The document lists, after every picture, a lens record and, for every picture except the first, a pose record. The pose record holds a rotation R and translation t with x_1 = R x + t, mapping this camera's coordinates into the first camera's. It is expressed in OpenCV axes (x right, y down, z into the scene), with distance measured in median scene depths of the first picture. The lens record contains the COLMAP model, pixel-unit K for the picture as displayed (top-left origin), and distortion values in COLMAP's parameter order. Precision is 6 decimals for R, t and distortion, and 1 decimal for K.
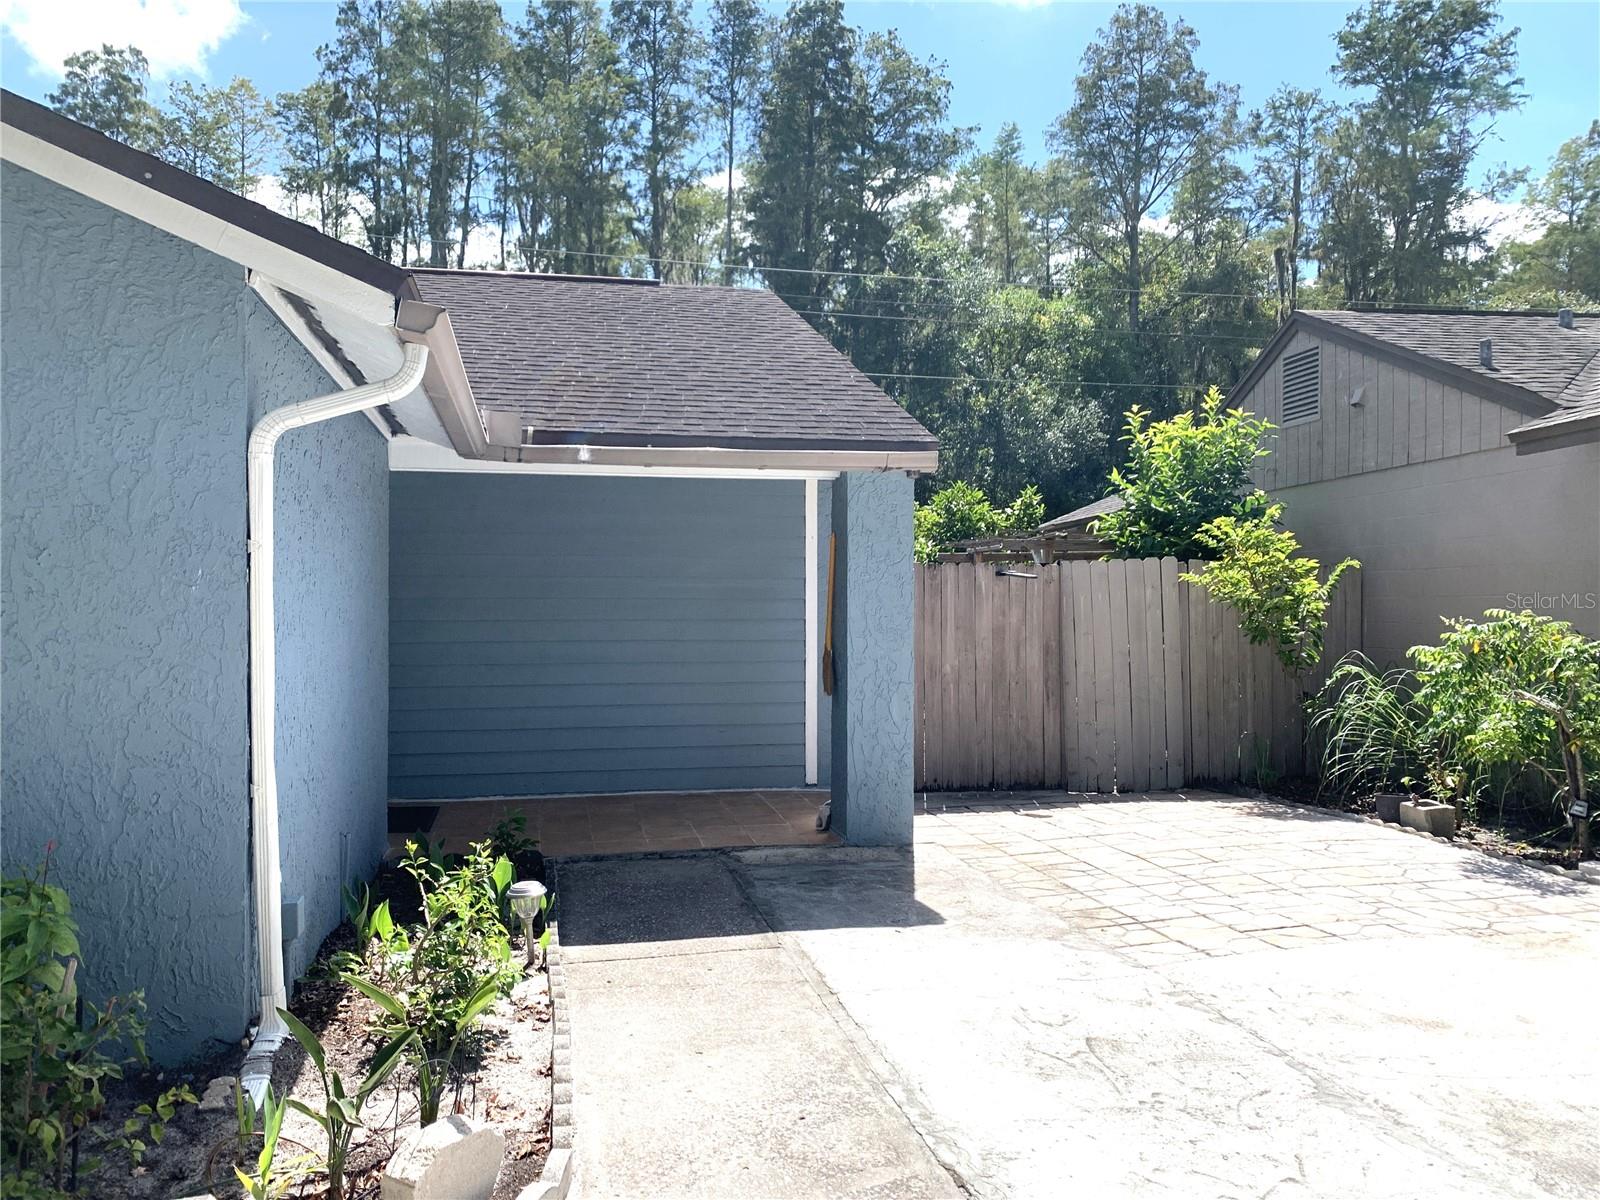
lens RADIAL K [[1219.0, 0, 800.0], [0, 1219.0, 600.0], [0, 0, 1]] dist [0.011814, -0.003796]
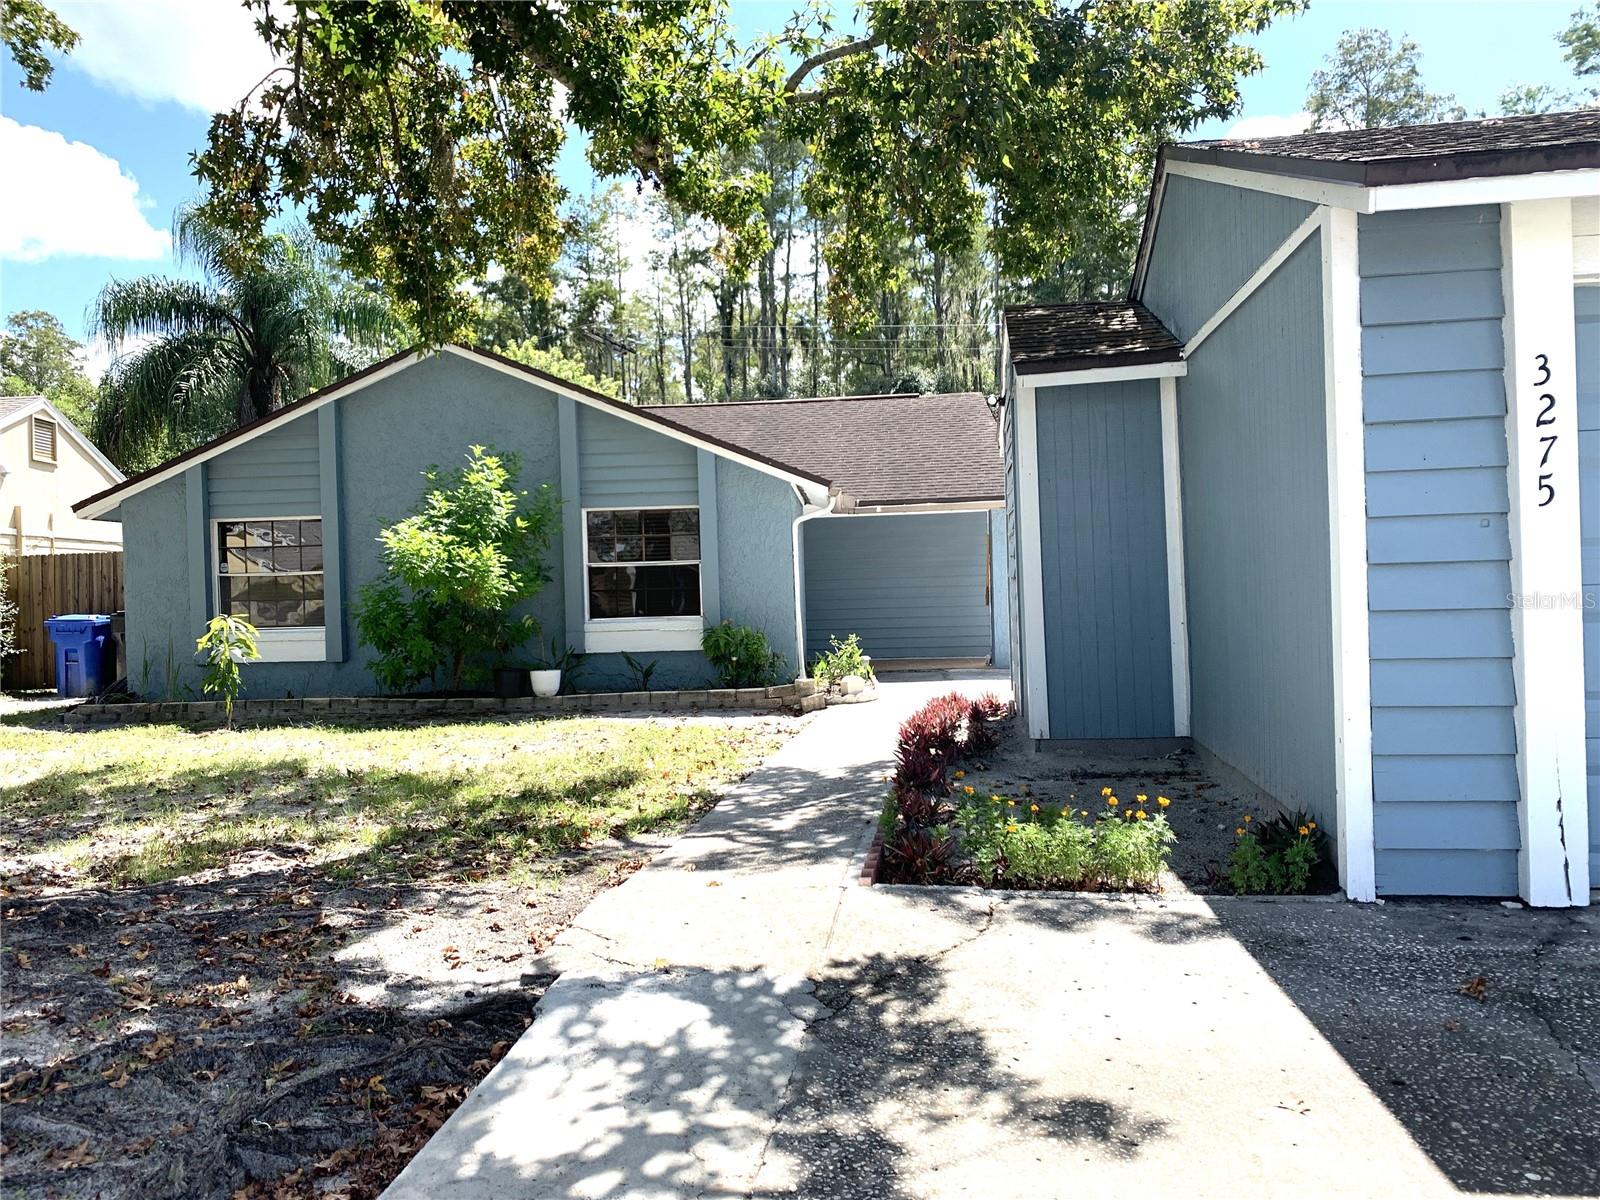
lens RADIAL K [[1213.3, 0, 774.1], [0, 1213.3, 600.3], [0, 0, 1]] dist [0.058771, -0.090992]
pose [[0.963239, -0.025220, -0.267461, 0.179352], [0.029802, 0.999470, 0.013086, 0.018049], [0.266989, -0.020575, 0.963480, -0.945788]]
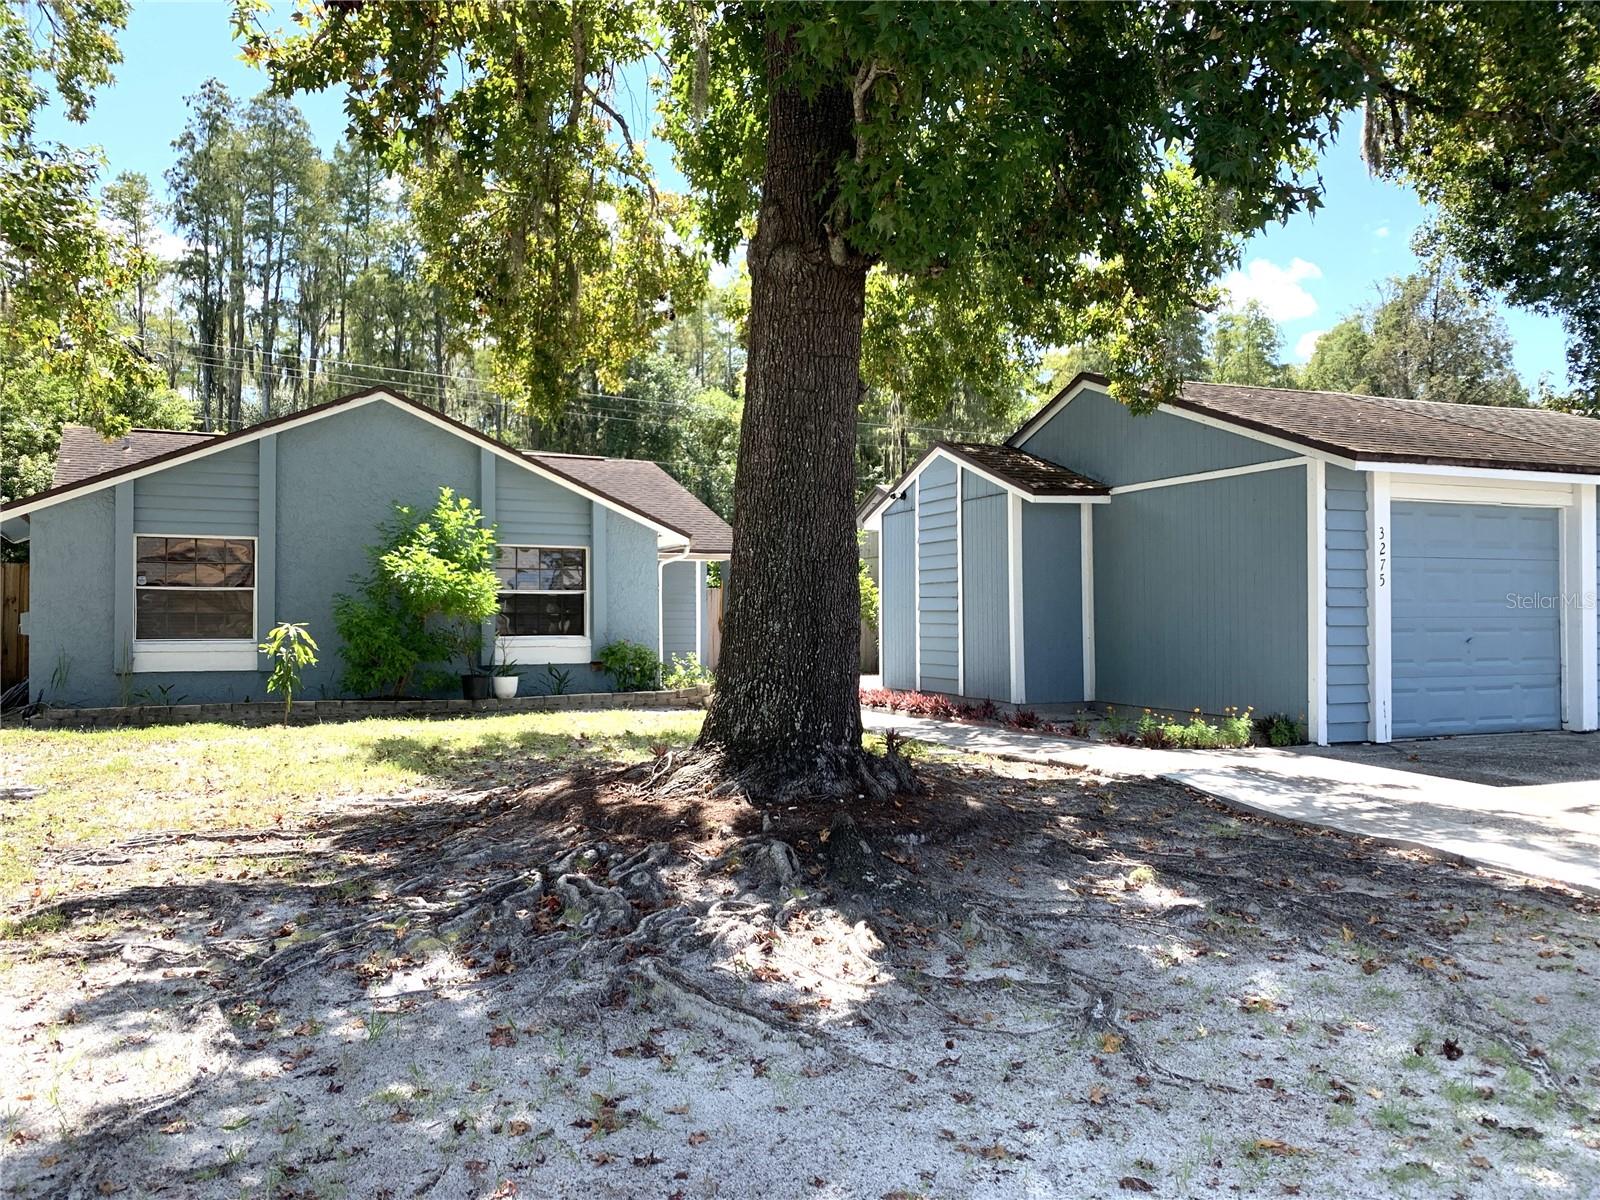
lens RADIAL K [[1213.3, 0, 774.1], [0, 1213.3, 600.3], [0, 0, 1]] dist [0.058771, -0.090992]
pose [[0.965407, 0.001463, 0.260742, -0.450442], [0.002156, 0.999905, -0.013590, 0.025072], [-0.260737, 0.013682, 0.965313, -1.356566]]
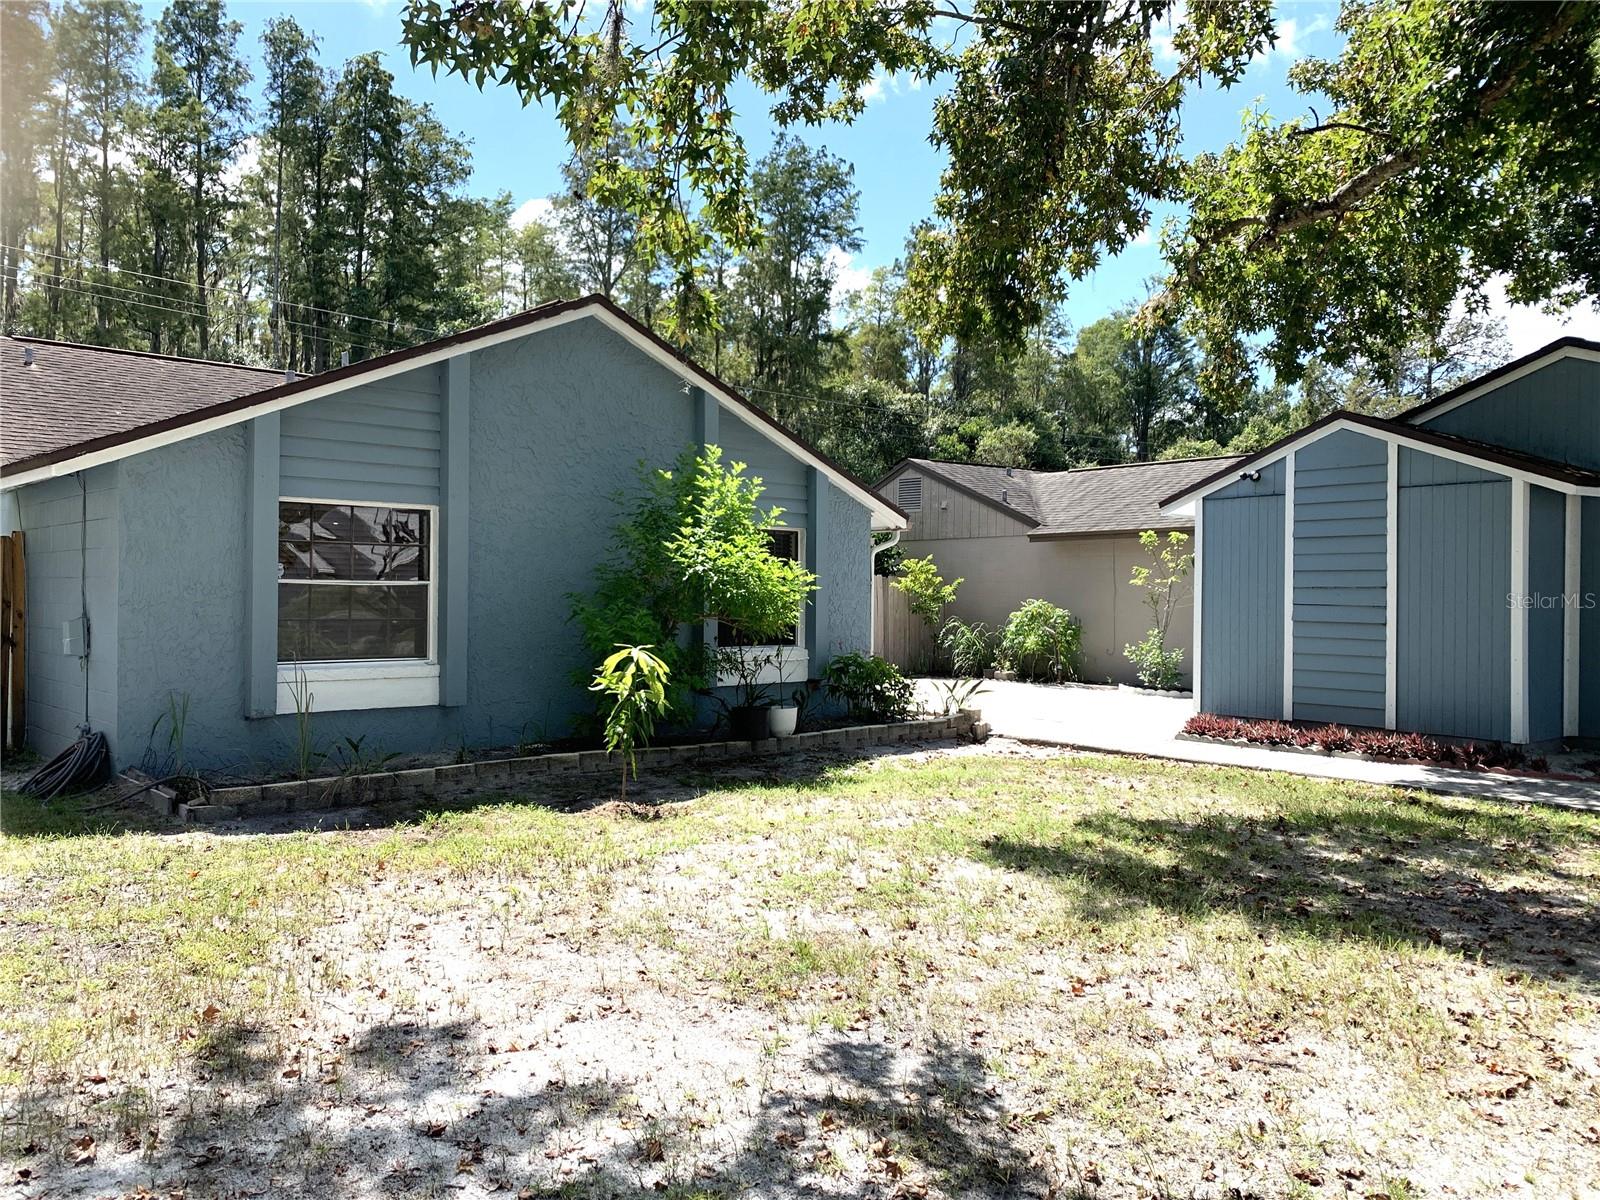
lens RADIAL K [[1213.3, 0, 774.1], [0, 1213.3, 600.3], [0, 0, 1]] dist [0.058771, -0.090992]
pose [[0.860628, 0.002636, 0.509228, -0.941066], [-0.008748, 0.999916, 0.009609, -0.008437], [-0.509160, -0.012725, 0.860578, -0.759642]]
